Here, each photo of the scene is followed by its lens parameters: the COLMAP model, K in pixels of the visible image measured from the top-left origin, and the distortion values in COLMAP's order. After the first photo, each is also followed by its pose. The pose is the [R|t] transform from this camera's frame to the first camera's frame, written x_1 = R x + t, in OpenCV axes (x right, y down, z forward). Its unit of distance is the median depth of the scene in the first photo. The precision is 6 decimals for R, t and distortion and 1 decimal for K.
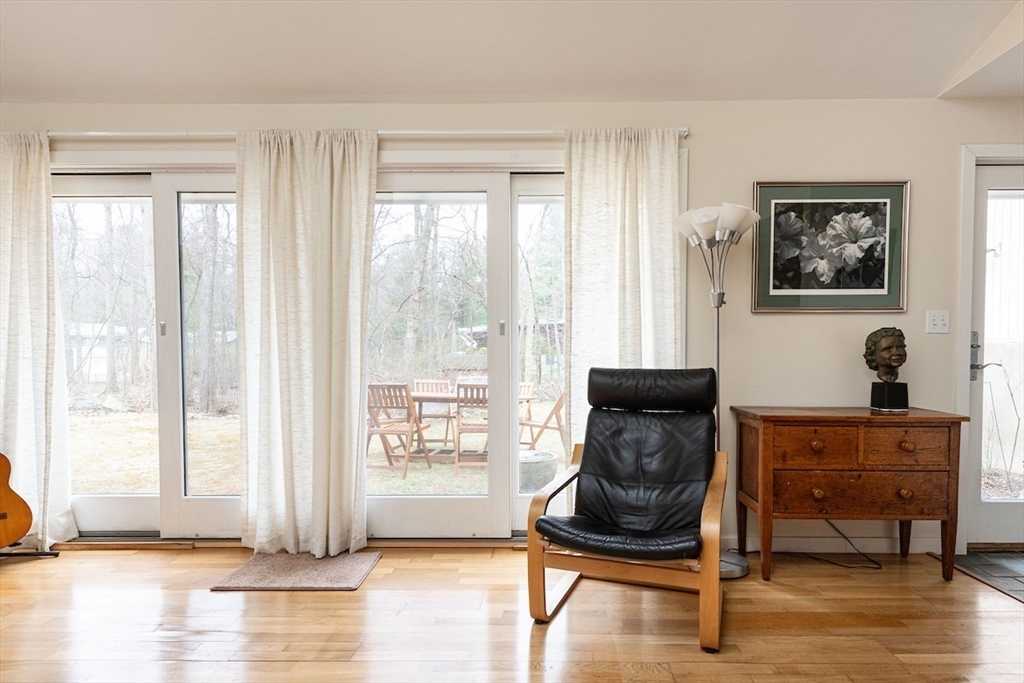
lens RADIAL K [[523.4, 0, 512.8], [0, 523.4, 366.7], [0, 0, 1]] dist [0.001731, -0.000417]
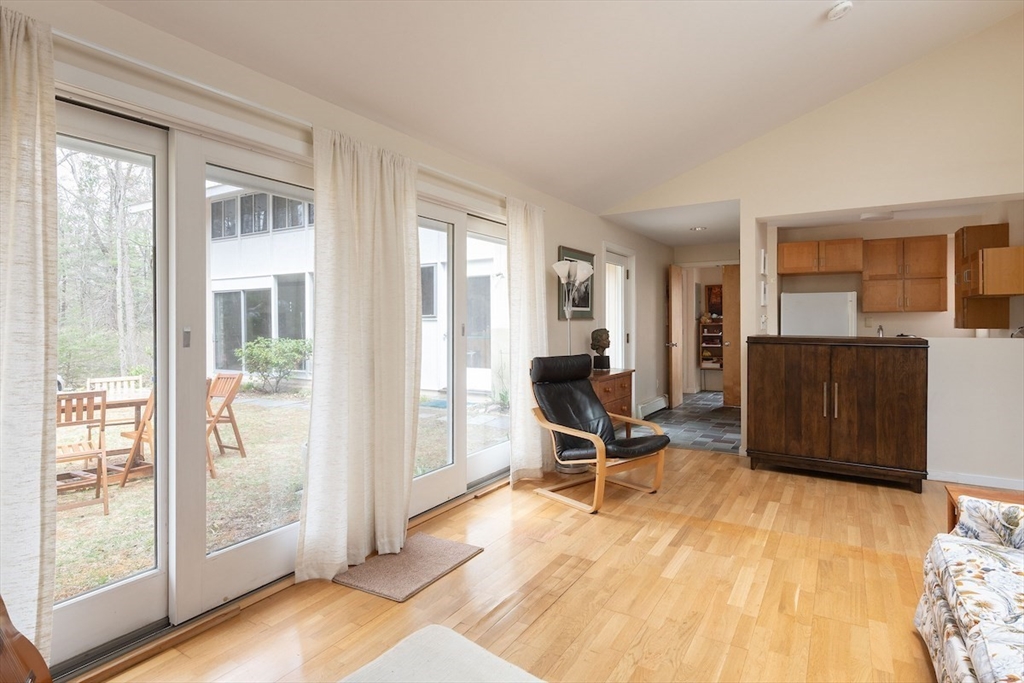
lens RADIAL K [[523.4, 0, 519.3], [0, 523.4, 321.1], [0, 0, 1]] dist [0.001731, -0.000417]
pose [[0.524564, 0.000726, 0.851371, -1.116938], [0.023371, 0.999610, -0.015253, -0.078602], [-0.851050, 0.027899, 0.524342, 0.213939]]
